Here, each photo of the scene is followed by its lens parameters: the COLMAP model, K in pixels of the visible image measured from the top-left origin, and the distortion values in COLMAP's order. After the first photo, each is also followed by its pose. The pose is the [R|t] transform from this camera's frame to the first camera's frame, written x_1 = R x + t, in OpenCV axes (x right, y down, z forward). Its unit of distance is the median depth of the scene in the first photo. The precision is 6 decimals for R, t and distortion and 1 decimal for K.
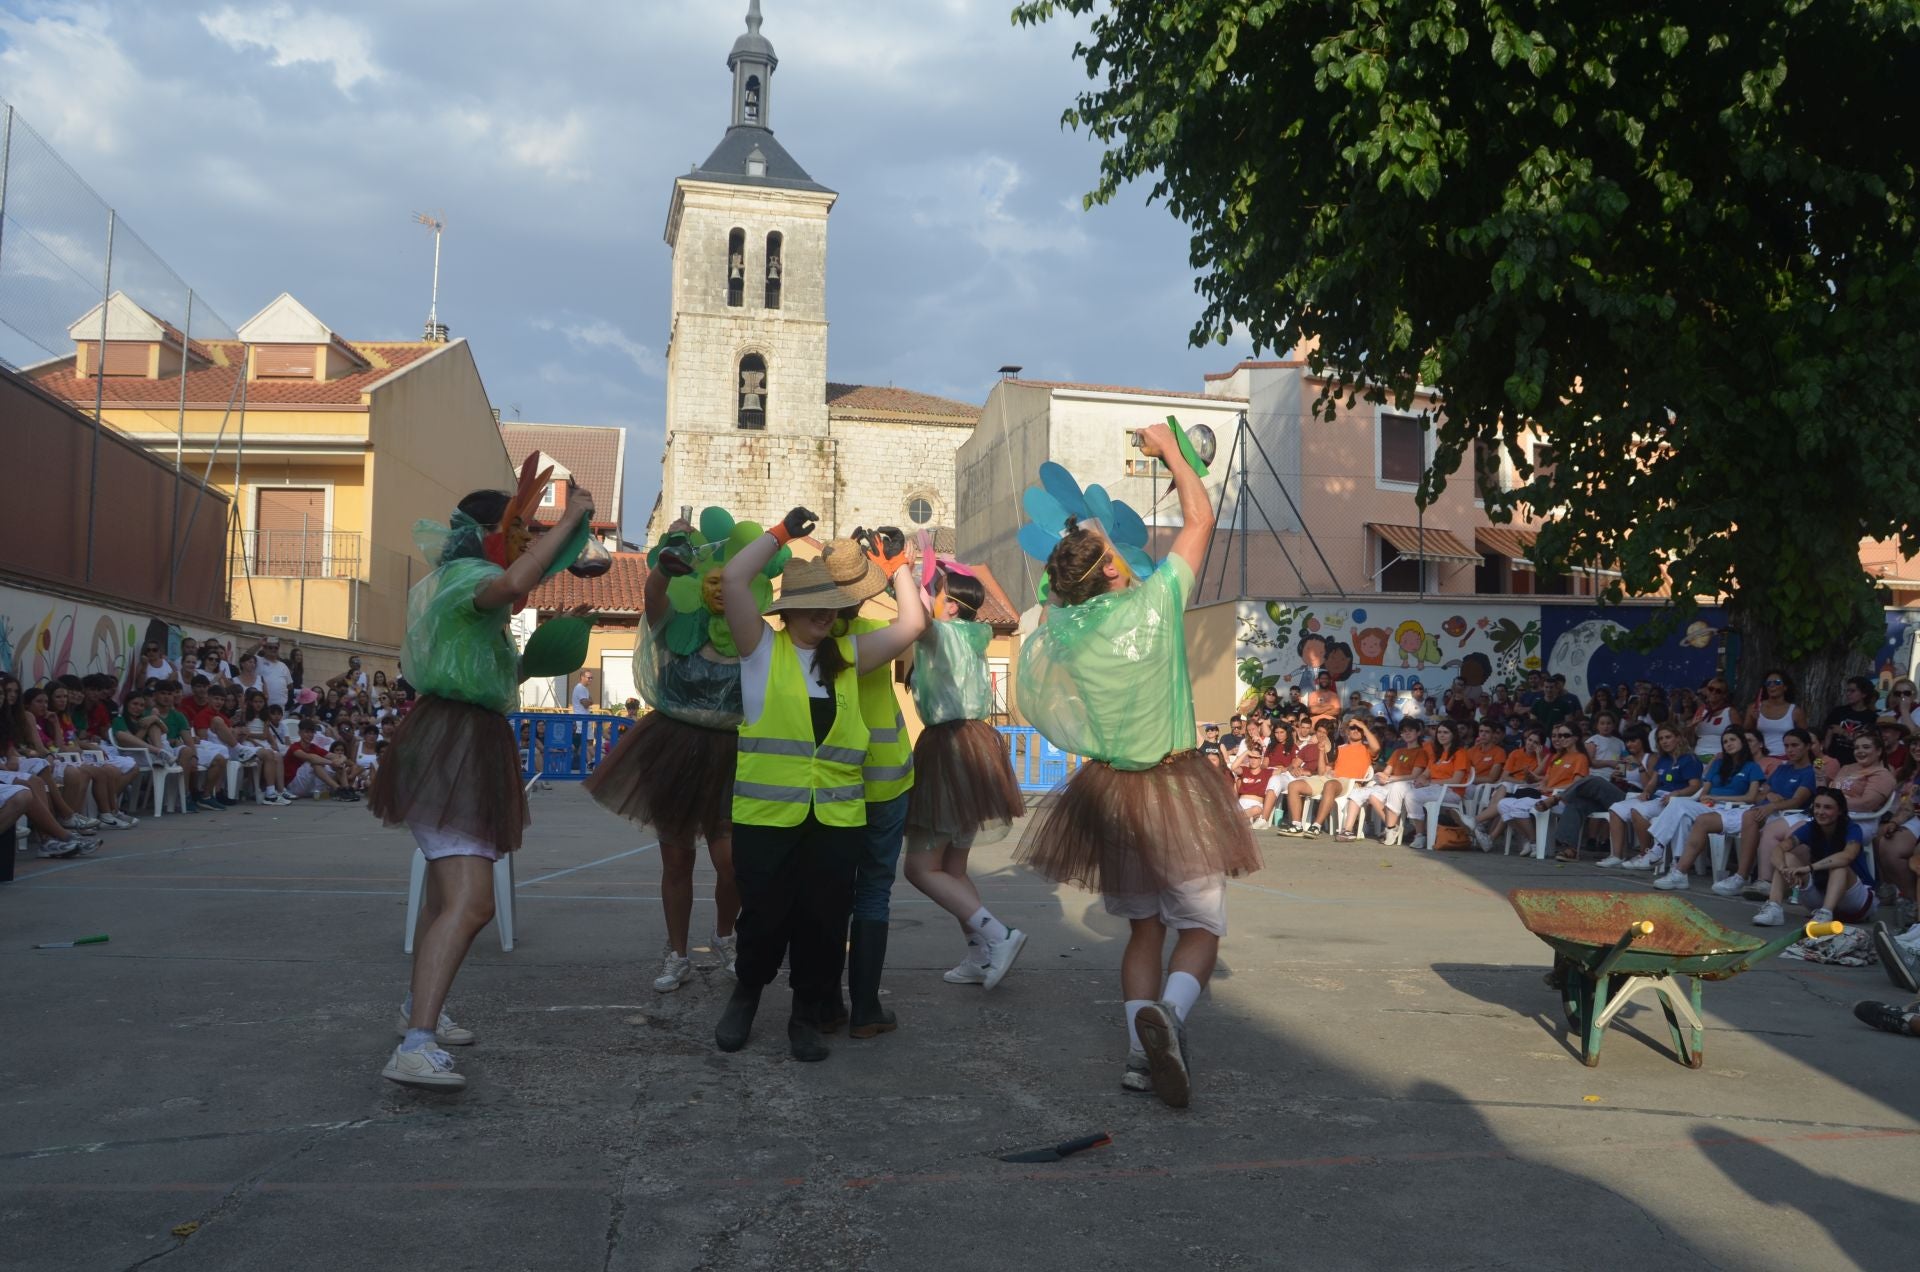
lens RADIAL K [[1500.6, 0, 968.7], [0, 1500.6, 637.3], [0, 0, 1]] dist [-0.098662, 0.040580]
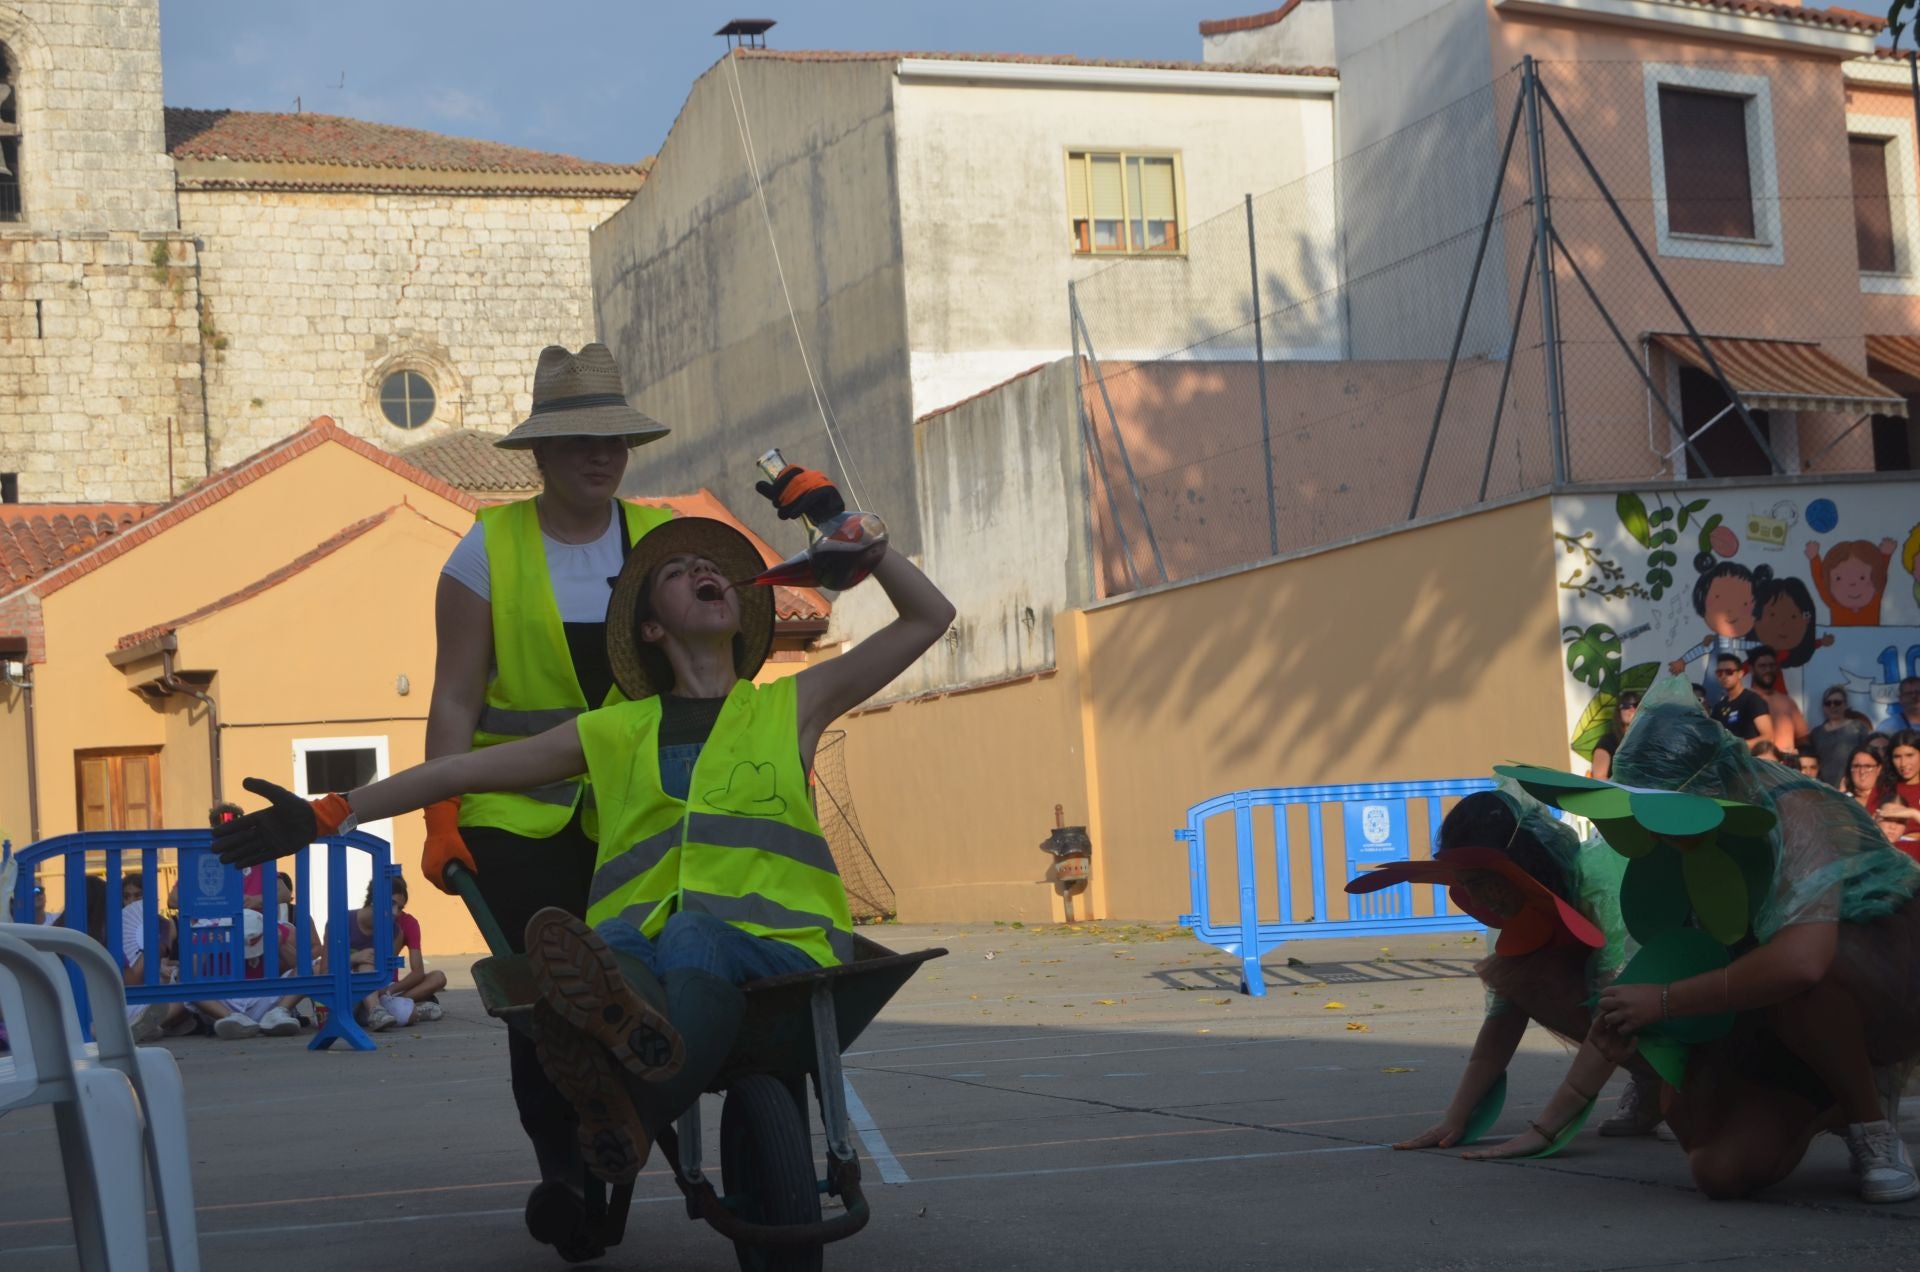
lens RADIAL K [[3456.8, 0, 967.5], [0, 3456.8, 660.0], [0, 0, 1]] dist [-0.041487, 0.061111]
pose [[0.983306, -0.063828, 0.170397, -0.096993], [0.065745, 0.997821, -0.005624, 0.010476], [-0.169666, 0.016732, 0.985359, 0.030332]]
